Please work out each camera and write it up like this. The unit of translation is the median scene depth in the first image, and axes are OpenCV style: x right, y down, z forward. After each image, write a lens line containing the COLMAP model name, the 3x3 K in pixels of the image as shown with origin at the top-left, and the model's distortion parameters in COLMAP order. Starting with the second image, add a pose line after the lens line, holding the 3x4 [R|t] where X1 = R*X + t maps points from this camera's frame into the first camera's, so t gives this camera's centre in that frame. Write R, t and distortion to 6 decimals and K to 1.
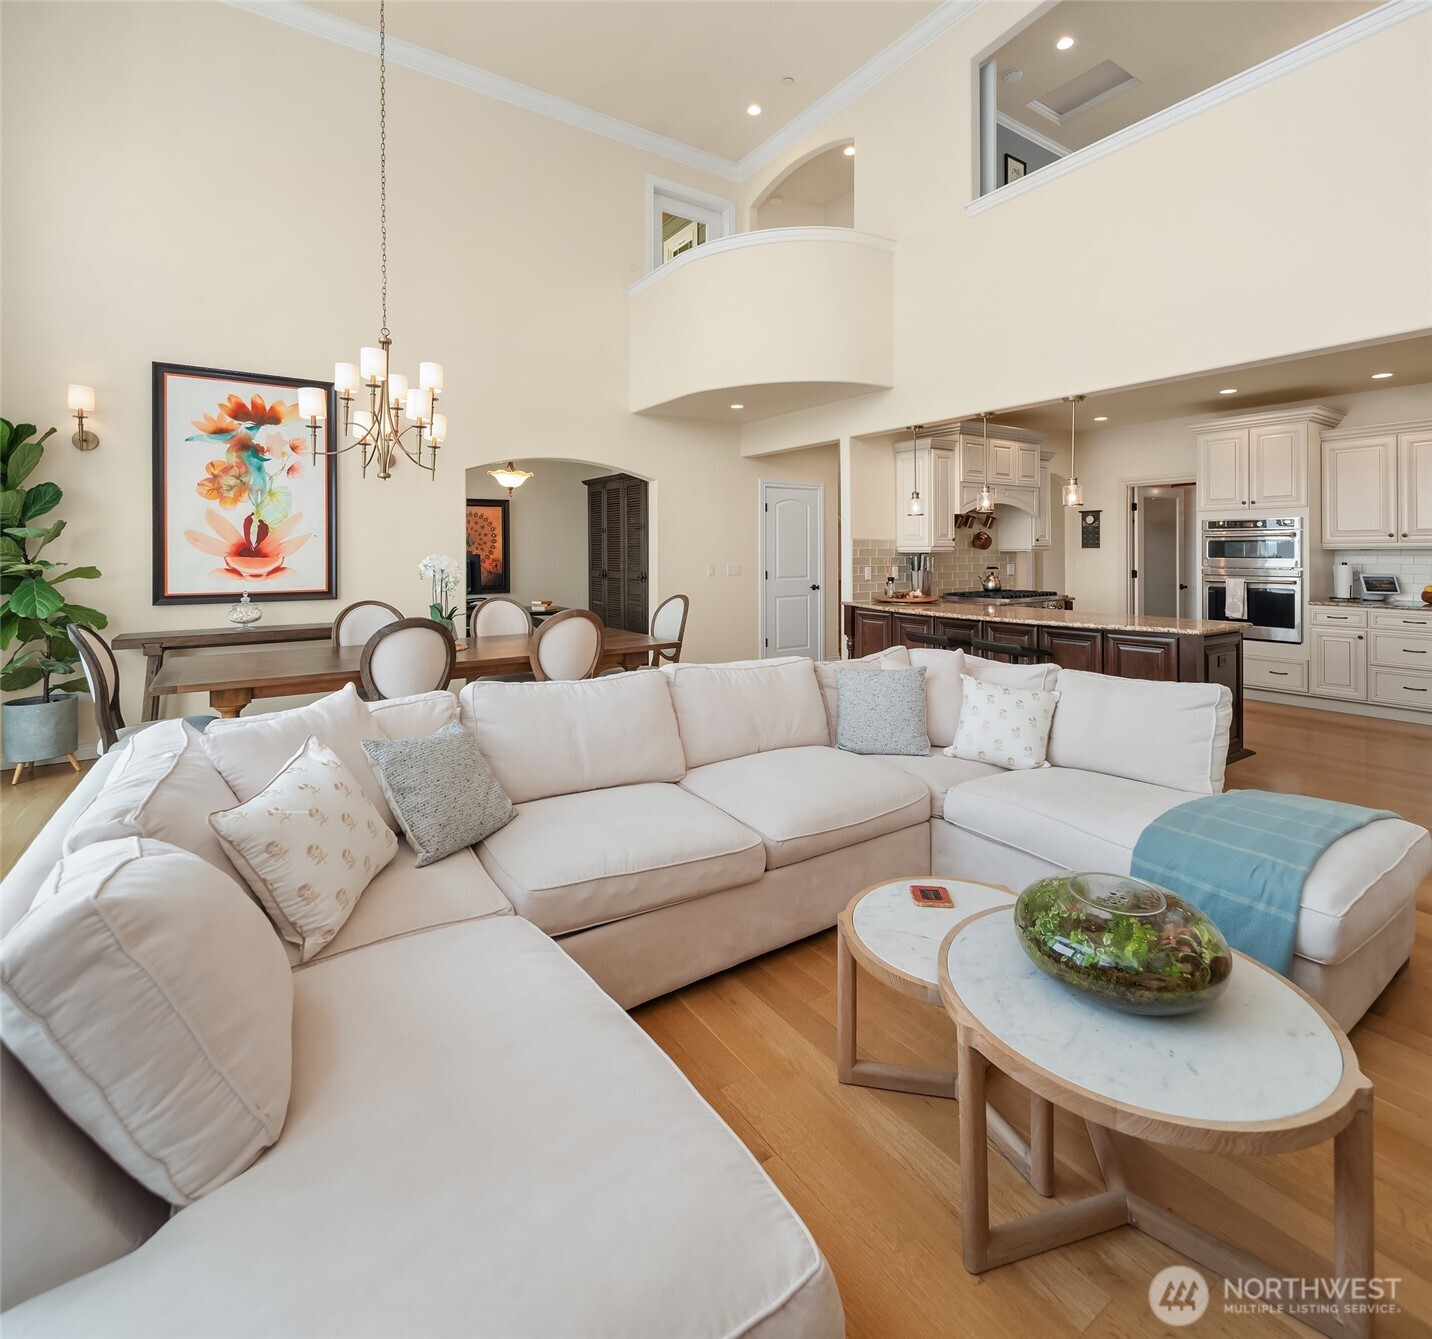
lens RADIAL K [[797.3, 0, 699.5], [0, 797.3, 647.6], [0, 0, 1]] dist [-0.001092, -0.000848]
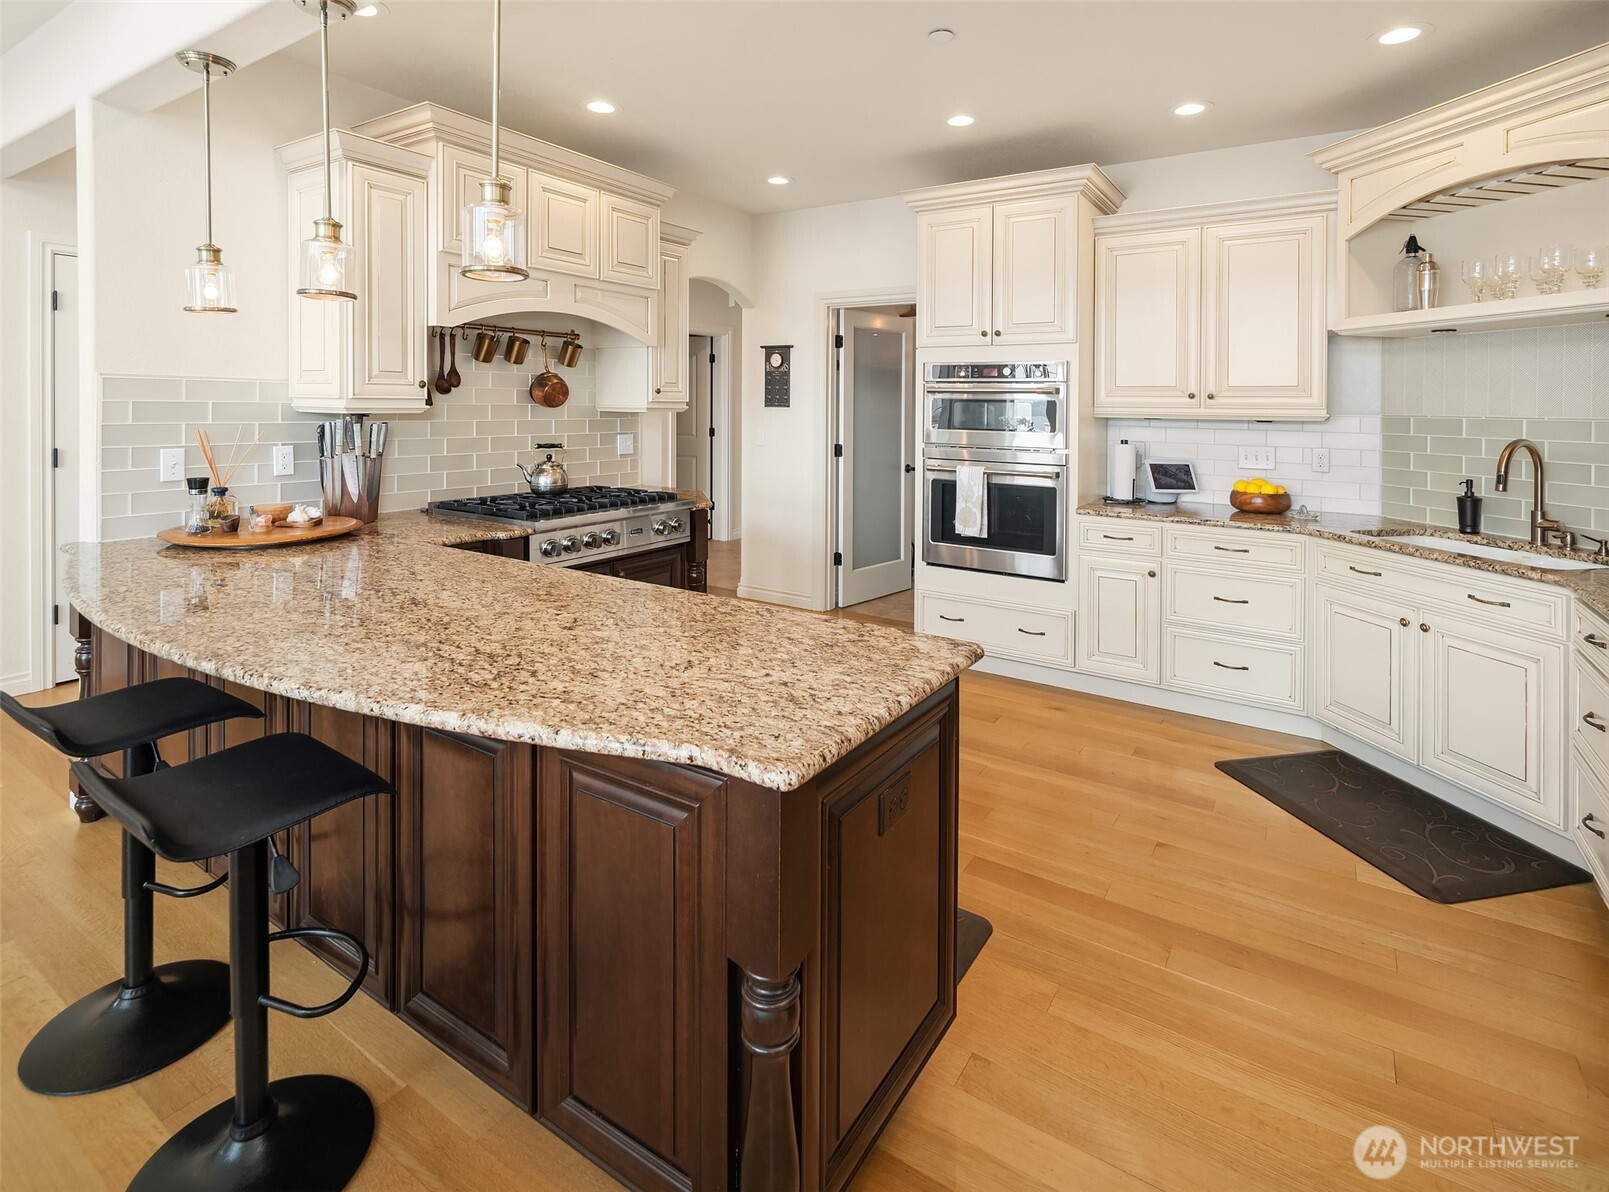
lens RADIAL K [[799.1, 0, 802.7], [0, 799.1, 595.9], [0, 0, 1]] dist [0.004289, 0.000189]
pose [[0.934477, -0.065655, 0.349917, 0.344654], [0.024184, 0.992285, 0.121598, -0.066157], [-0.355200, -0.105168, 0.928855, 0.487639]]
